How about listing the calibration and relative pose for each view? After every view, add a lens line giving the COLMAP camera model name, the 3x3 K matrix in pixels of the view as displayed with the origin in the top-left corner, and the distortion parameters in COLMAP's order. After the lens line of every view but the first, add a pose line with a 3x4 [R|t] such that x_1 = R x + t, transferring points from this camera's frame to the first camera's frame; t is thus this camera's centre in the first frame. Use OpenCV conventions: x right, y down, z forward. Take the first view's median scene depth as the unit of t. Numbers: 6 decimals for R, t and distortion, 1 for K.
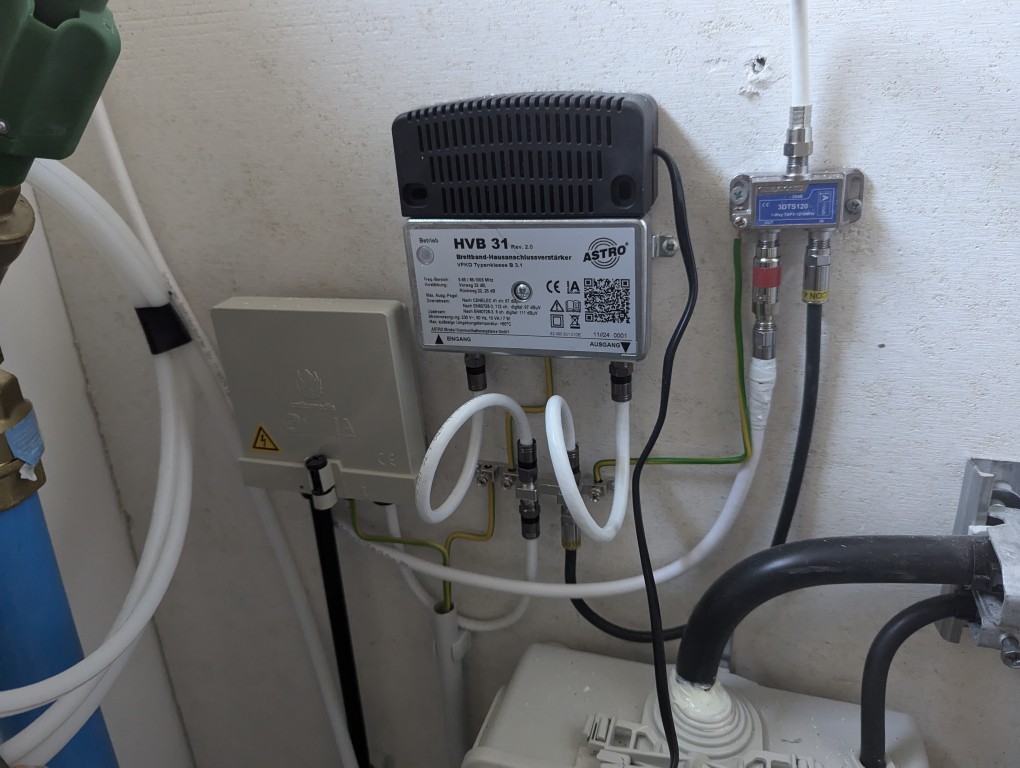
lens RADIAL K [[782.3, 0, 511.1], [0, 782.3, 367.7], [0, 0, 1]] dist [0.075500, -0.087108]
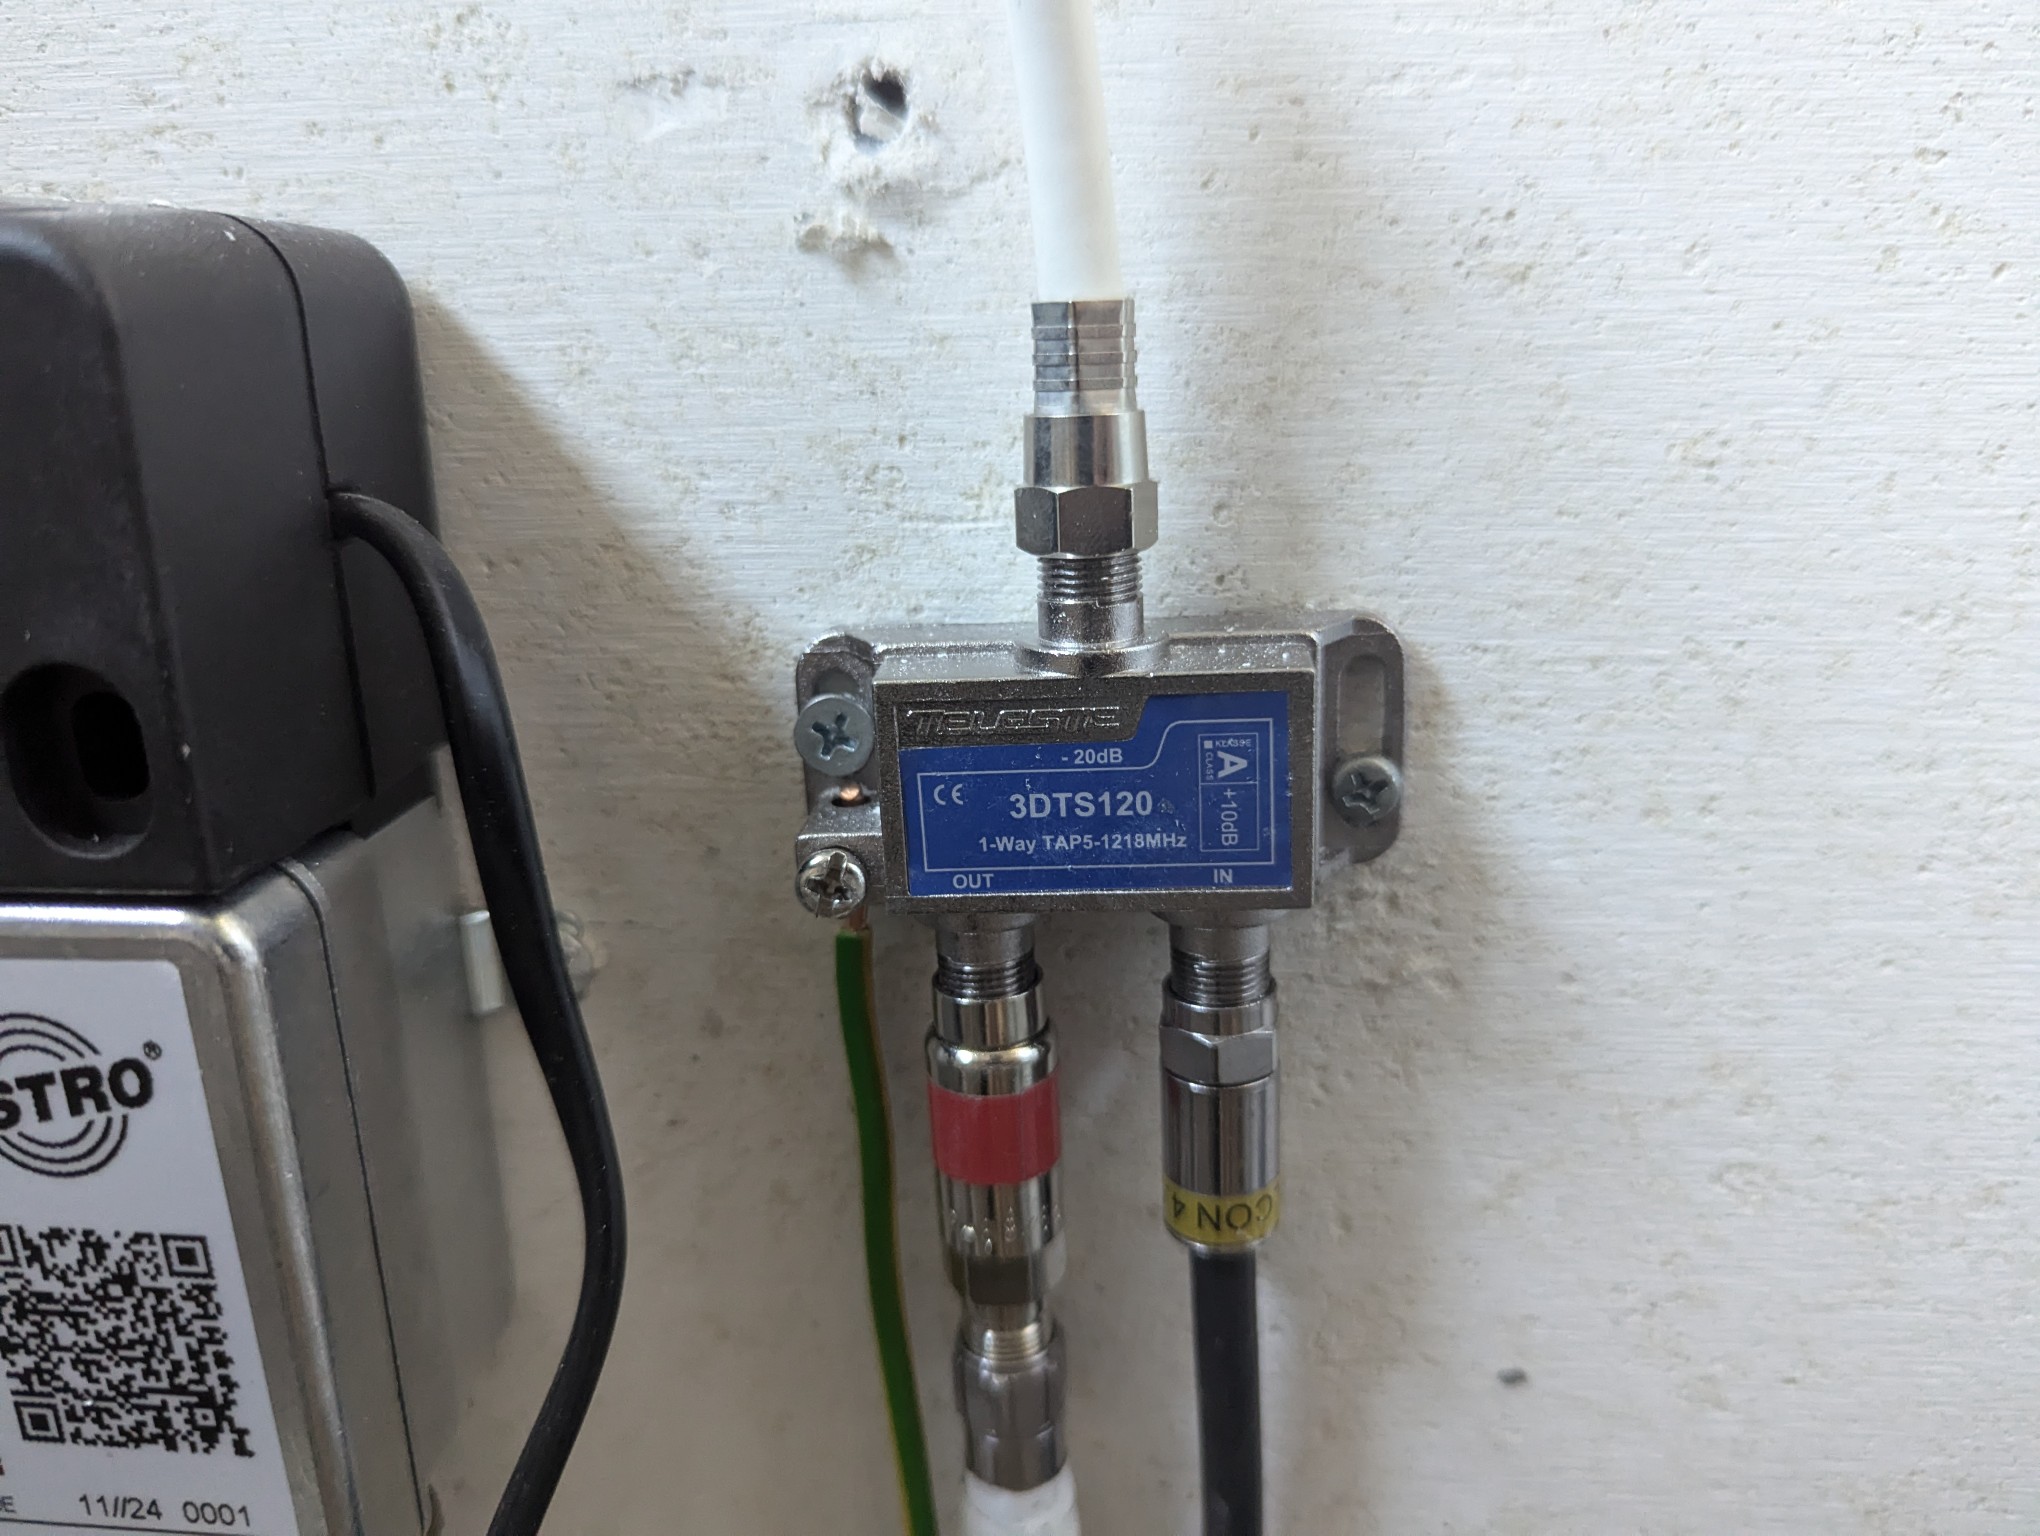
lens RADIAL K [[1645.3, 0, 1020.0], [0, 1645.3, 768.0], [0, 0, 1]] dist [-0.037227, 0.009537]
pose [[0.974709, -0.024512, 0.222129, 0.247837], [0.047431, 0.994012, -0.098437, -0.170882], [-0.218386, 0.106483, 0.970035, 0.599392]]
